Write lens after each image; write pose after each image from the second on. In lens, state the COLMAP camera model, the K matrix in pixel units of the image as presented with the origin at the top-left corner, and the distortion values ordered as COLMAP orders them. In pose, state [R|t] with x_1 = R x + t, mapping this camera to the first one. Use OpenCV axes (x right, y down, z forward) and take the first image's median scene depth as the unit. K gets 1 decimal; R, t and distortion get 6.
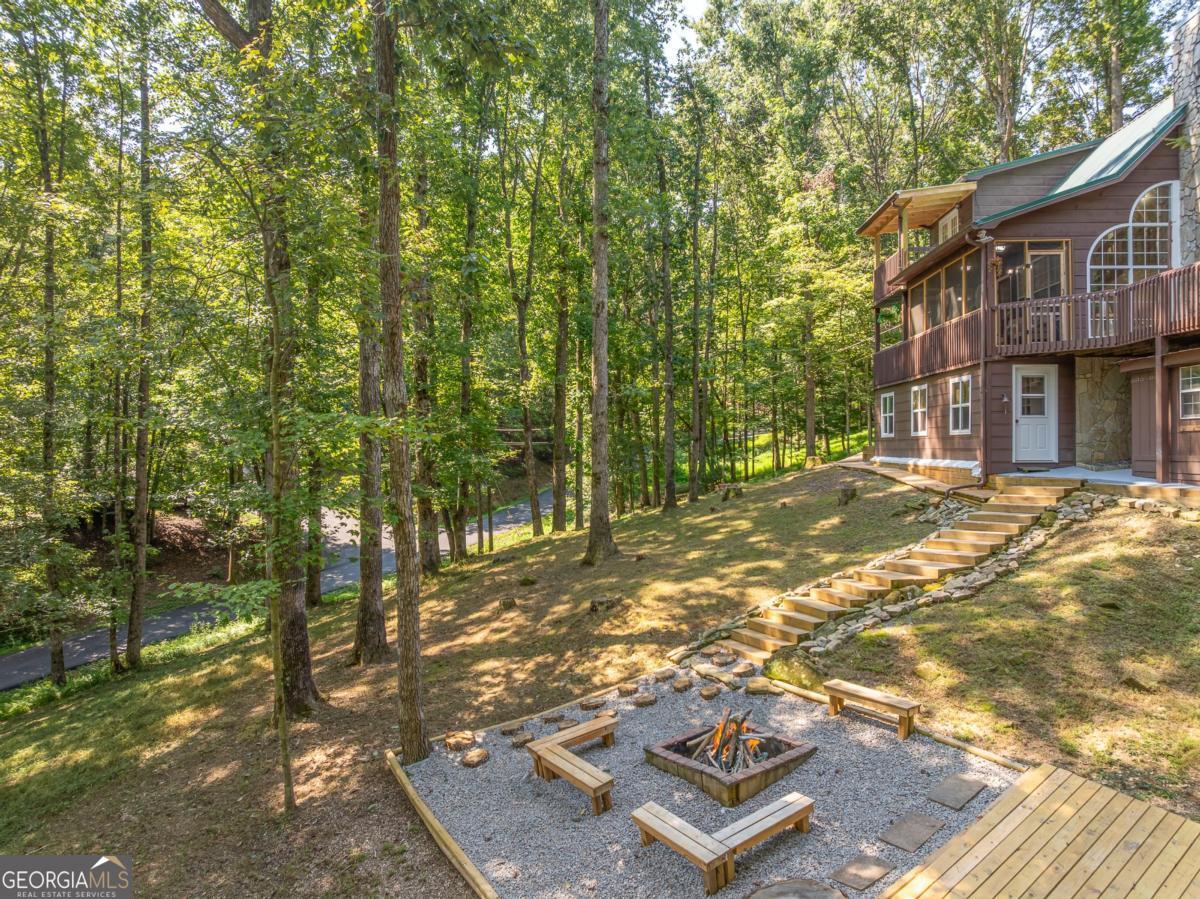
lens RADIAL K [[847.5, 0, 608.2], [0, 847.5, 448.3], [0, 0, 1]] dist [-0.034613, 0.005945]
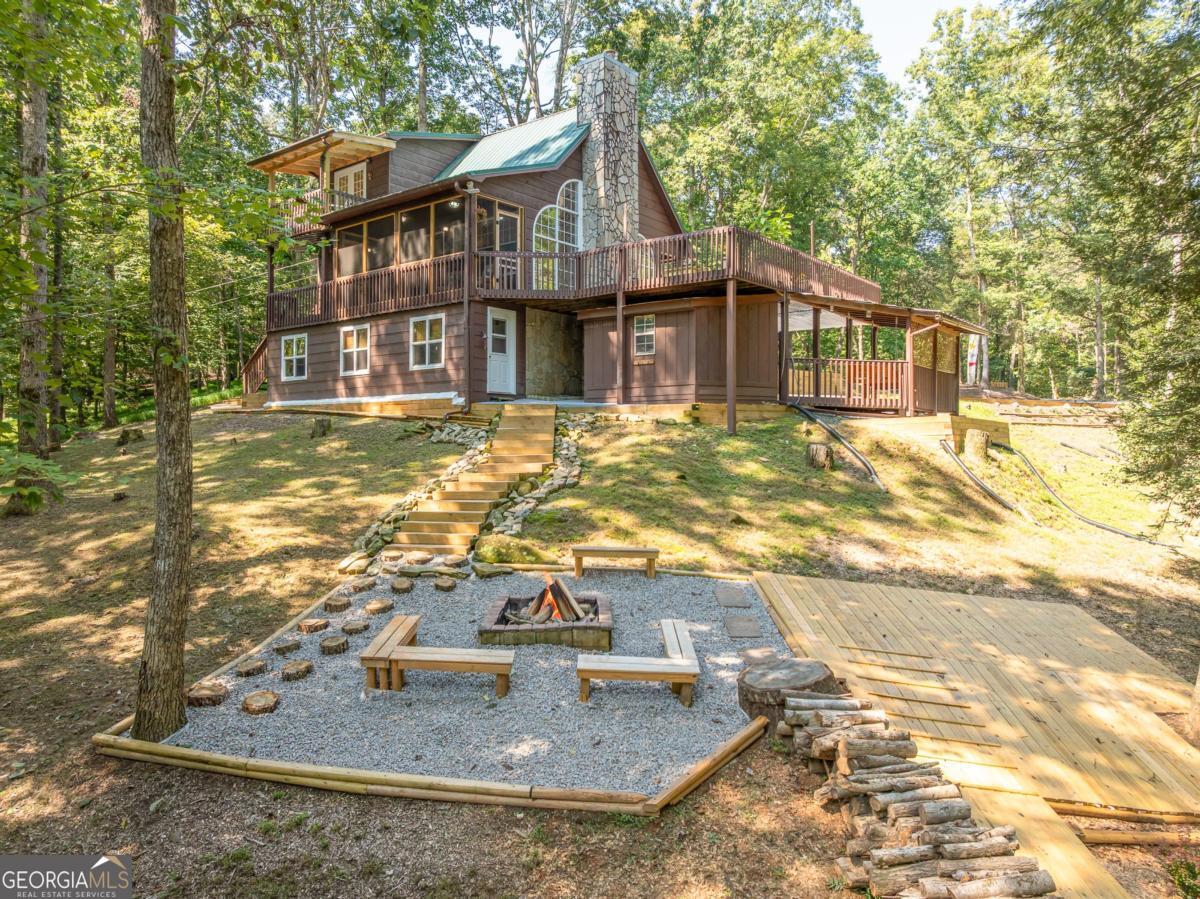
lens RADIAL K [[847.5, 0, 608.2], [0, 847.5, 448.3], [0, 0, 1]] dist [-0.034613, 0.005945]
pose [[0.575911, 0.000967, 0.817512, -0.357338], [-0.000105, 0.999999, -0.001108, 0.092979], [-0.817512, 0.000552, 0.575911, 0.210761]]
